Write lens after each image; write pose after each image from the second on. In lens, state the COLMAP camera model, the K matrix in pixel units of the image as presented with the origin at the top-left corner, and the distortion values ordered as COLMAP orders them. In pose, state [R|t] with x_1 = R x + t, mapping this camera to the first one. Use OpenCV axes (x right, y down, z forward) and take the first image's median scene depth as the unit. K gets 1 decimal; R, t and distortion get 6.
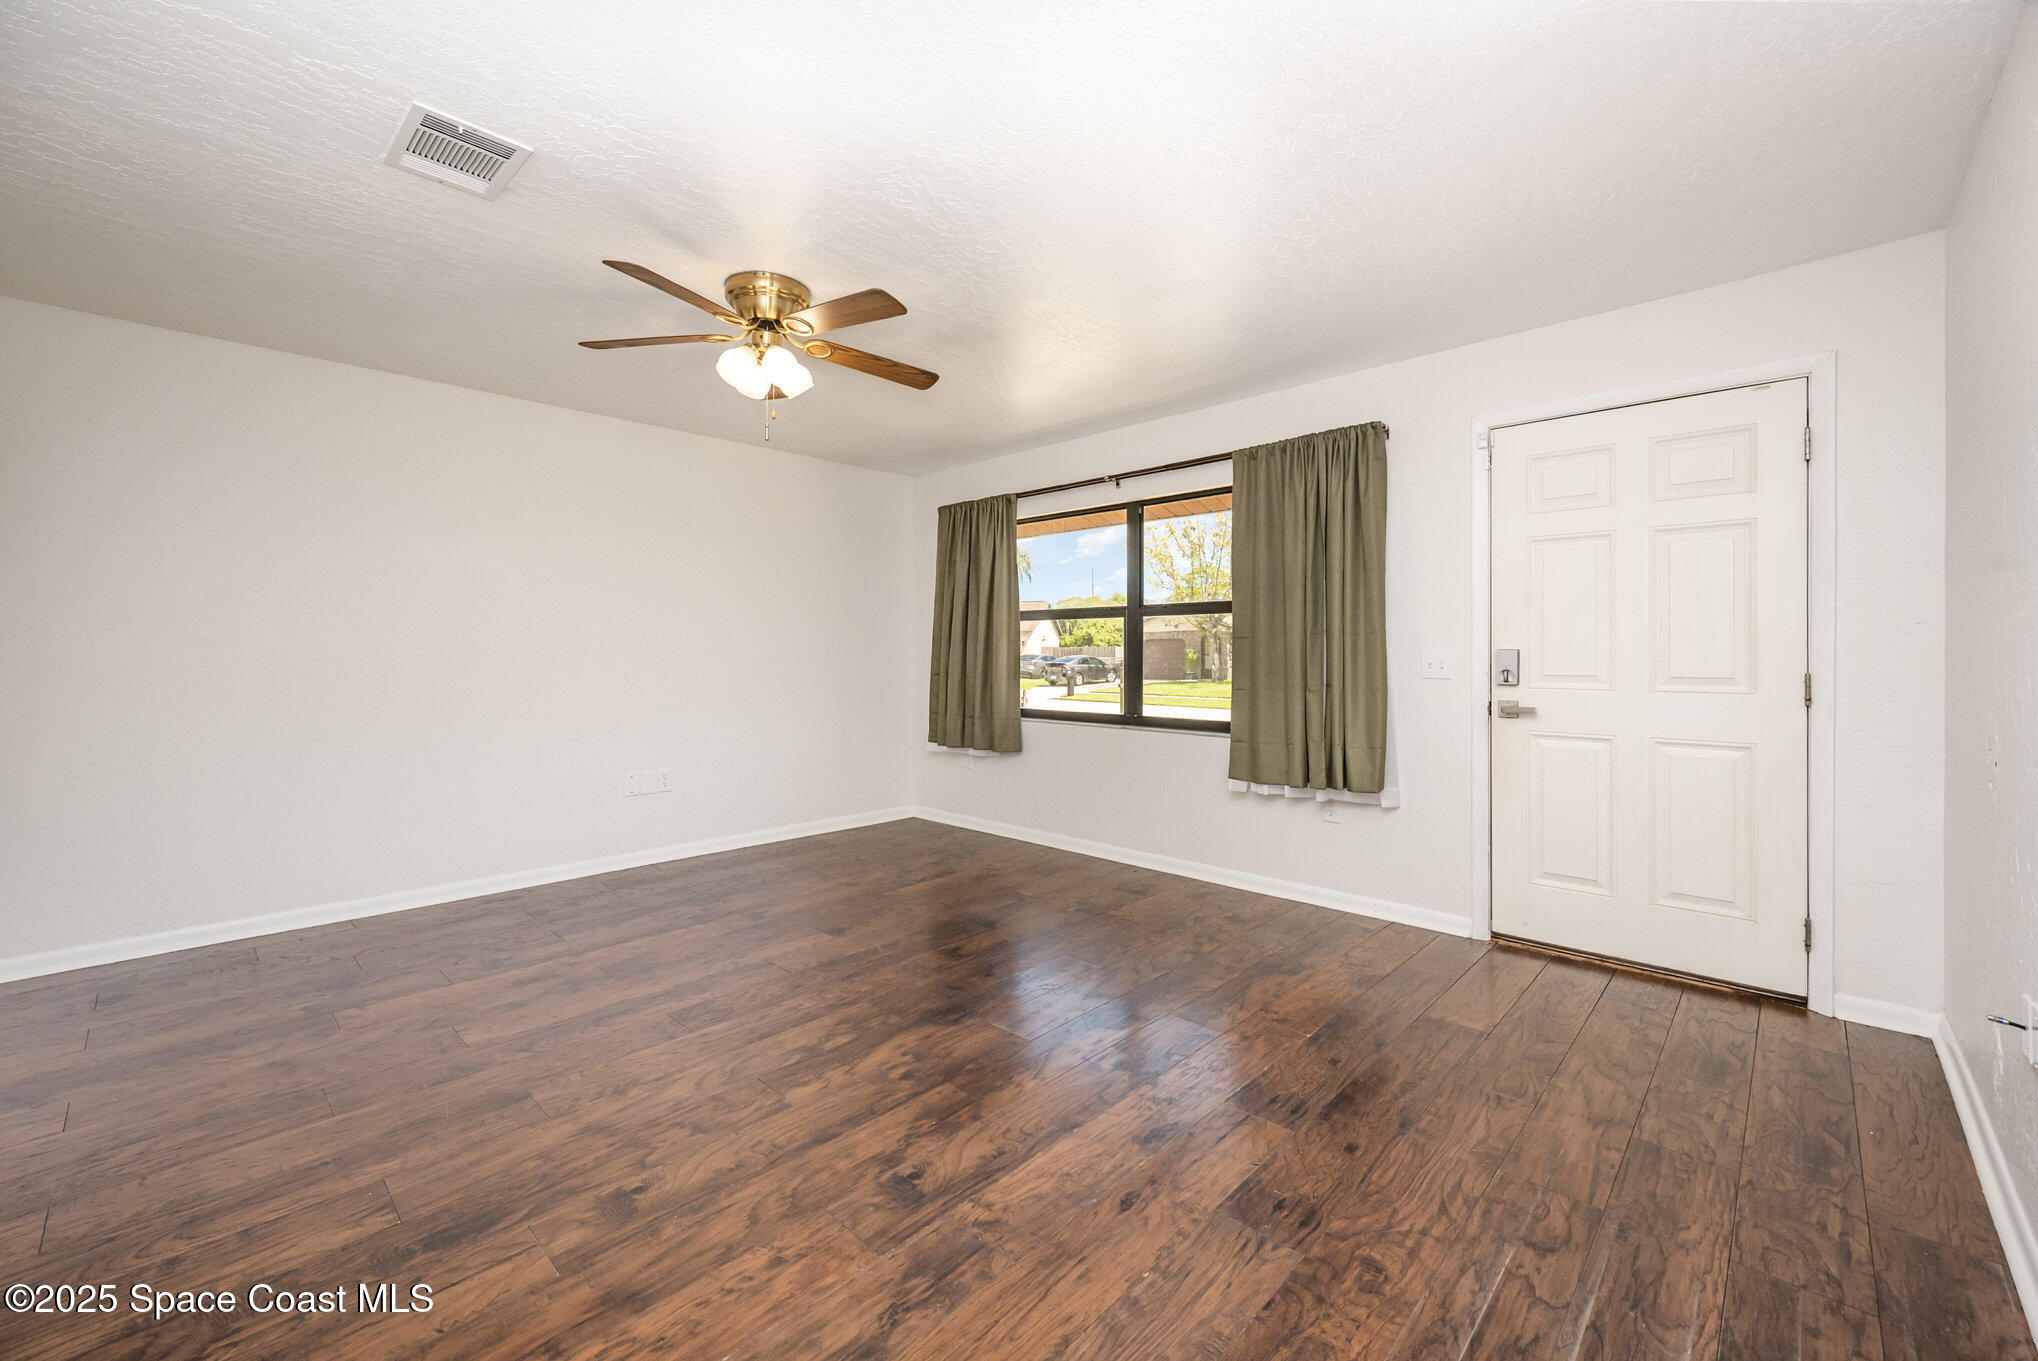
lens RADIAL K [[819.1, 0, 1015.4], [0, 819.1, 649.6], [0, 0, 1]] dist [0.001830, -0.000761]
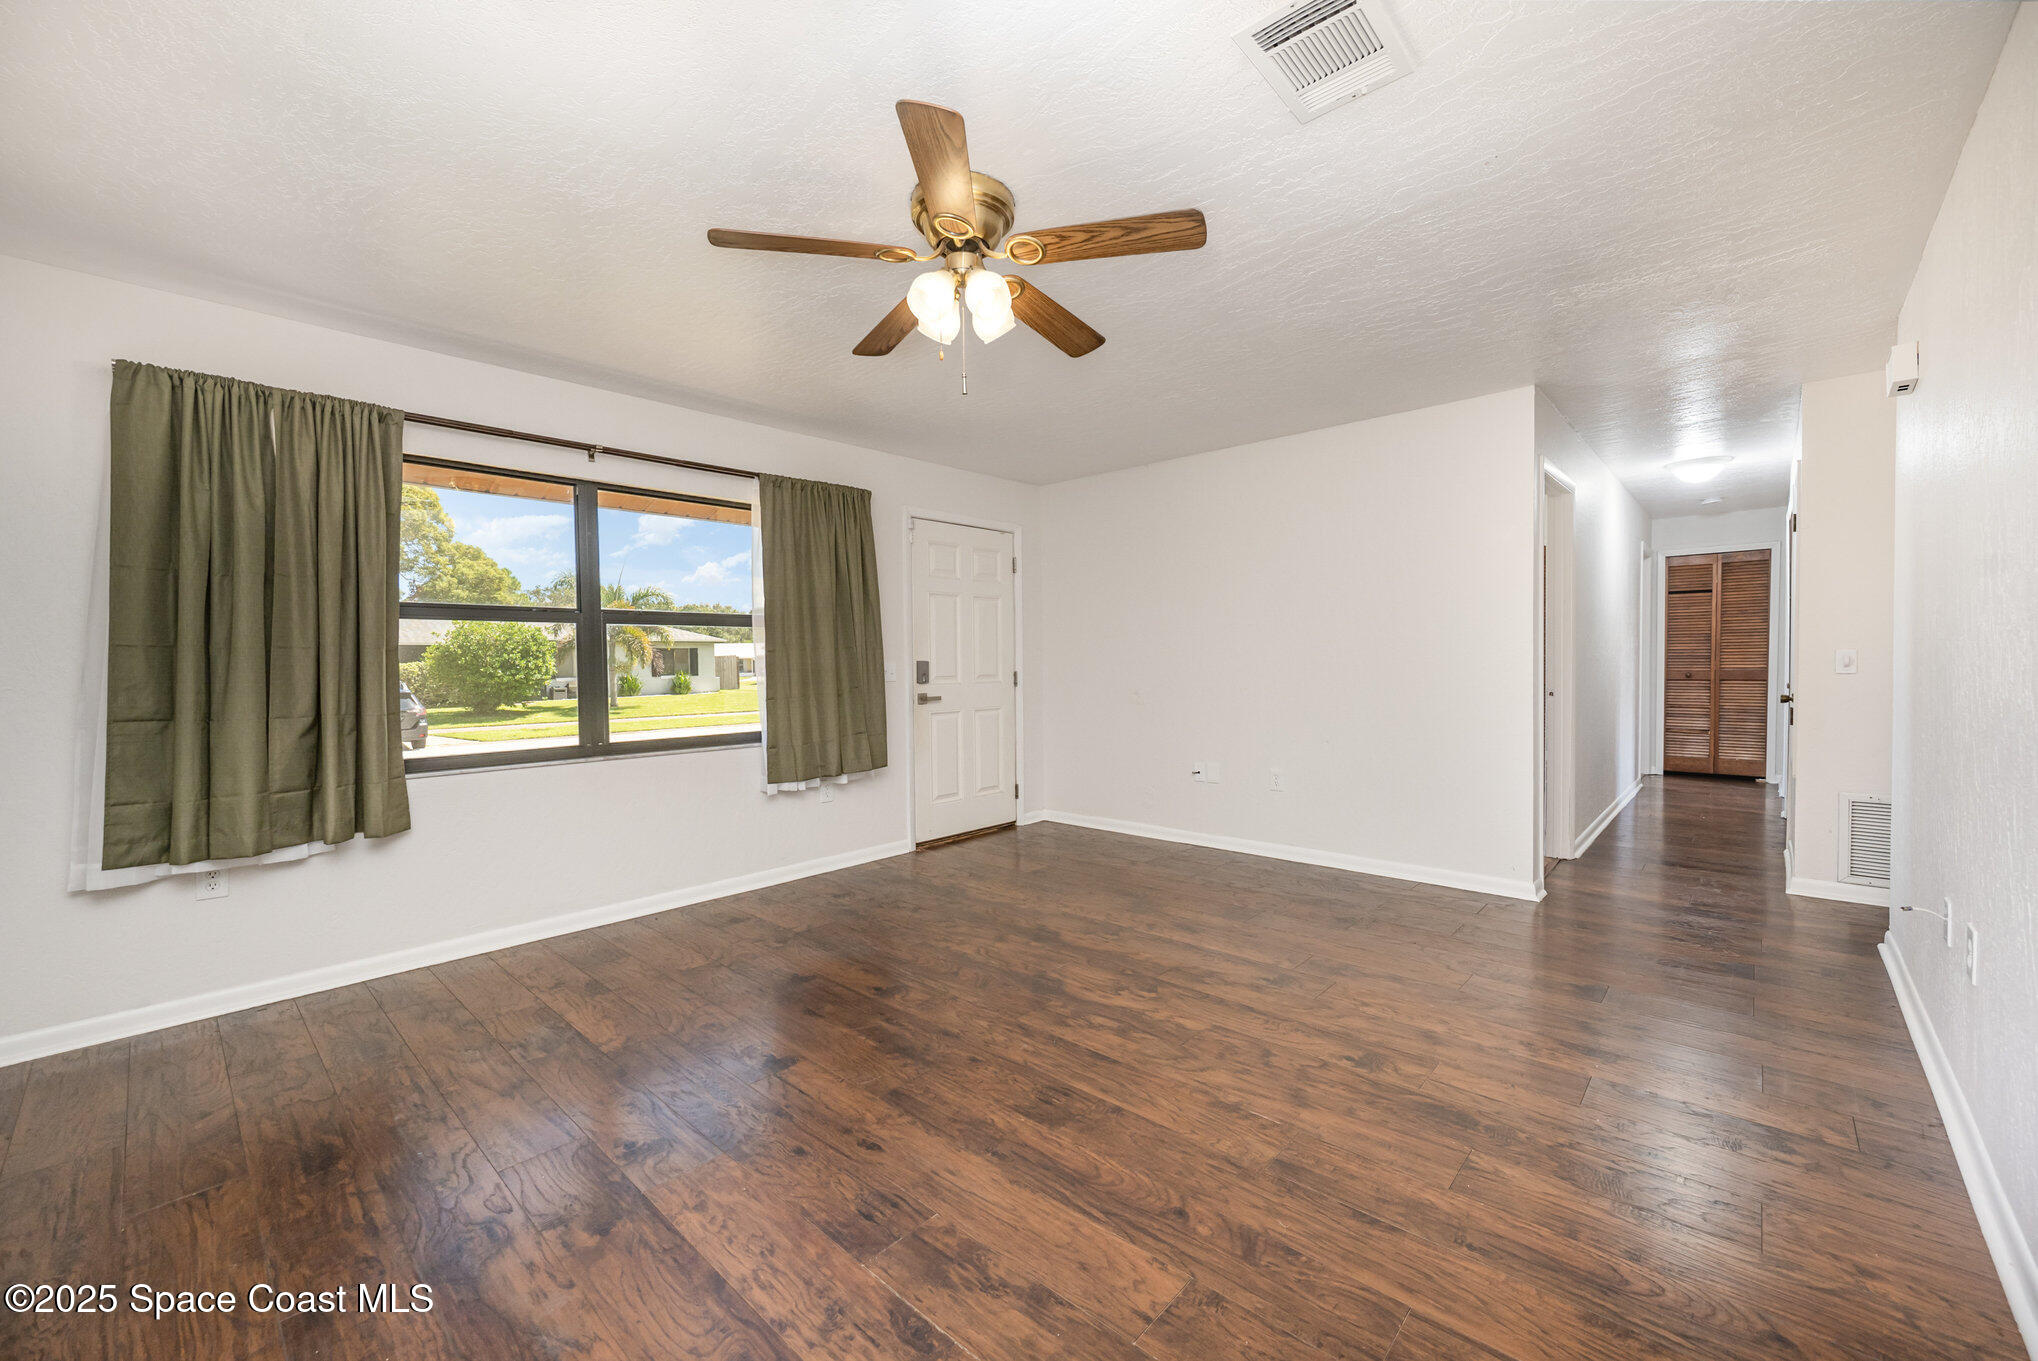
lens RADIAL K [[819.1, 0, 1012.1], [0, 819.1, 669.3], [0, 0, 1]] dist [0.001830, -0.000761]
pose [[-0.023210, -0.009936, 0.999681, -1.062879], [0.009924, 0.999899, 0.010169, 0.002784], [-0.999681, 0.010157, -0.023109, 0.942172]]
